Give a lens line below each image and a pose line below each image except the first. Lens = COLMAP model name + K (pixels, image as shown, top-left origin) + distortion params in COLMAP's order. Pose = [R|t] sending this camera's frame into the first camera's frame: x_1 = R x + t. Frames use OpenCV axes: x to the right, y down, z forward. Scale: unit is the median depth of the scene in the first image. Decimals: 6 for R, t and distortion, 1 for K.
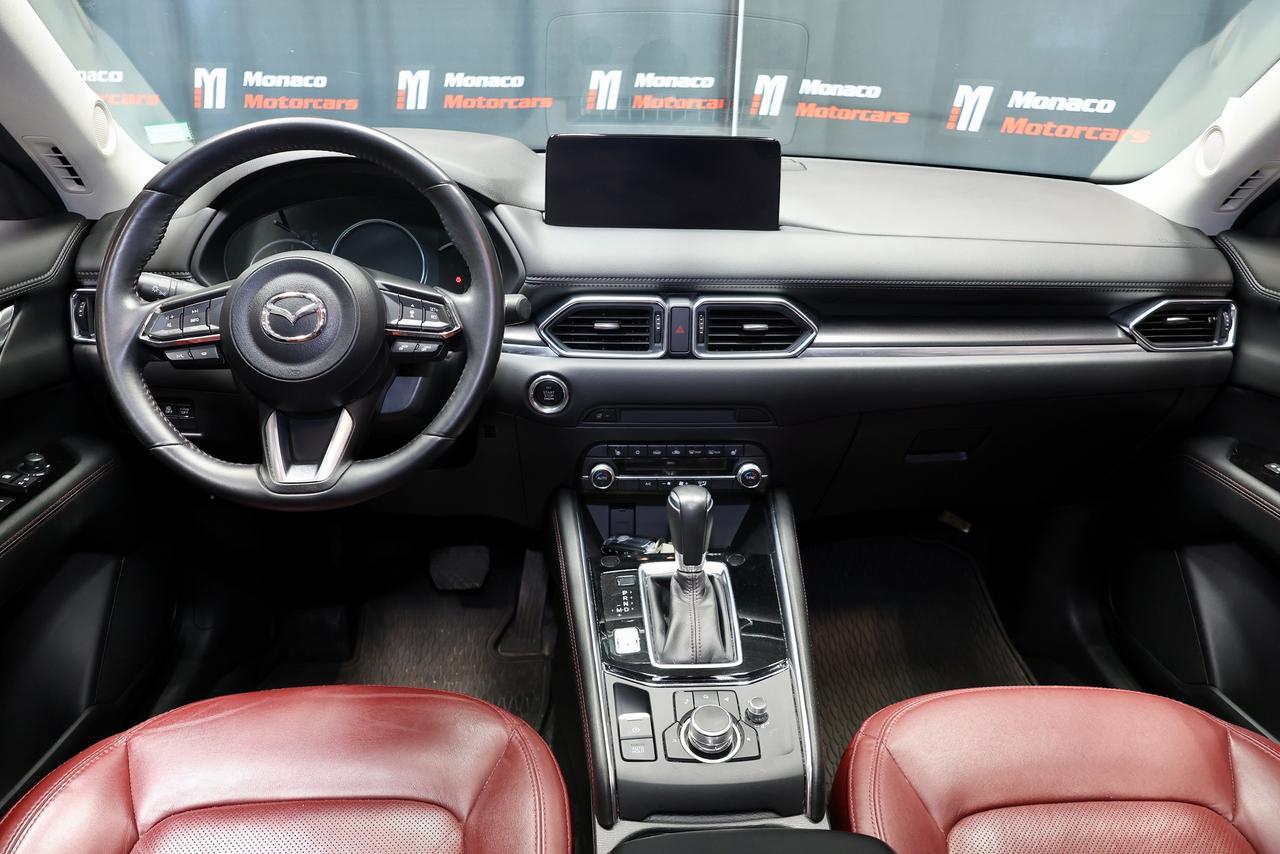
lens RADIAL K [[863.3, 0, 637.4], [0, 863.3, 417.1], [0, 0, 1]] dist [-0.019010, 0.014469]
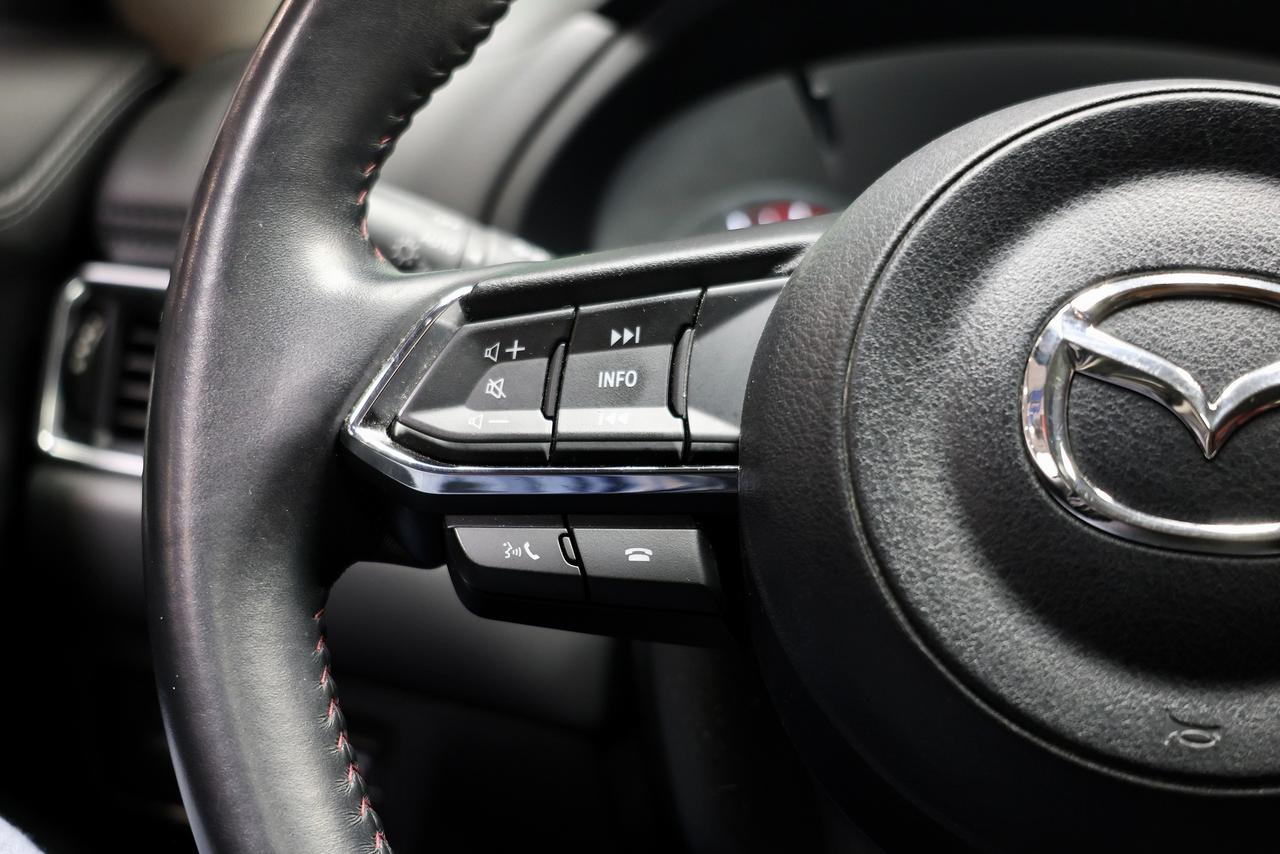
lens RADIAL K [[1718.8, 0, 643.5], [0, 1718.8, 422.8], [0, 0, 1]] dist [-0.003537, 0.000000]
pose [[0.964694, 0.104620, -0.241701, -0.358948], [-0.150719, 0.971888, -0.180881, -0.029205], [0.215983, 0.210924, 0.953343, 0.547921]]
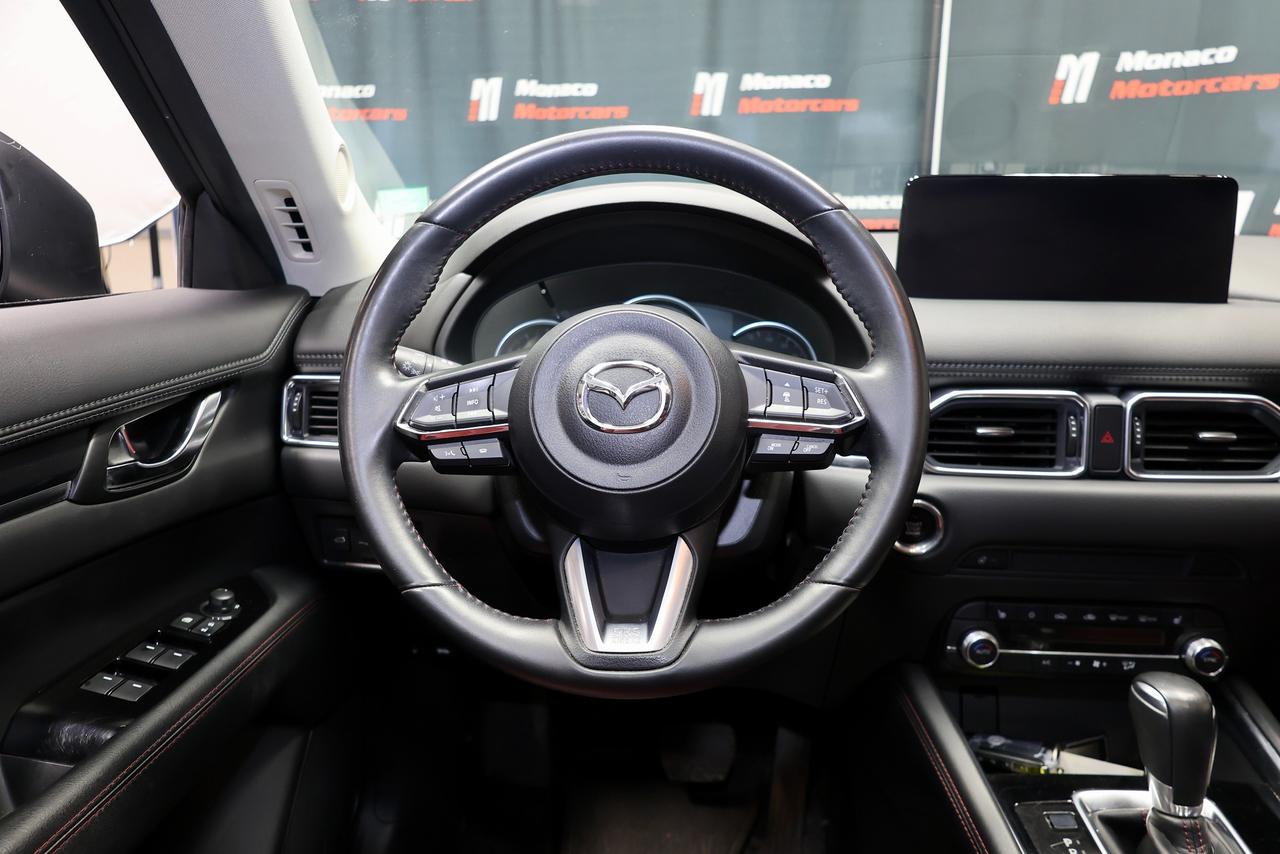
lens RADIAL K [[863.3, 0, 639.9], [0, 863.3, 424.8], [0, 0, 1]] dist [-0.019010, 0.014469]
pose [[0.991643, 0.008710, -0.128720, -0.253779], [-0.028876, 0.987391, -0.155645, 0.007385], [0.125741, 0.158061, 0.979391, 0.297019]]
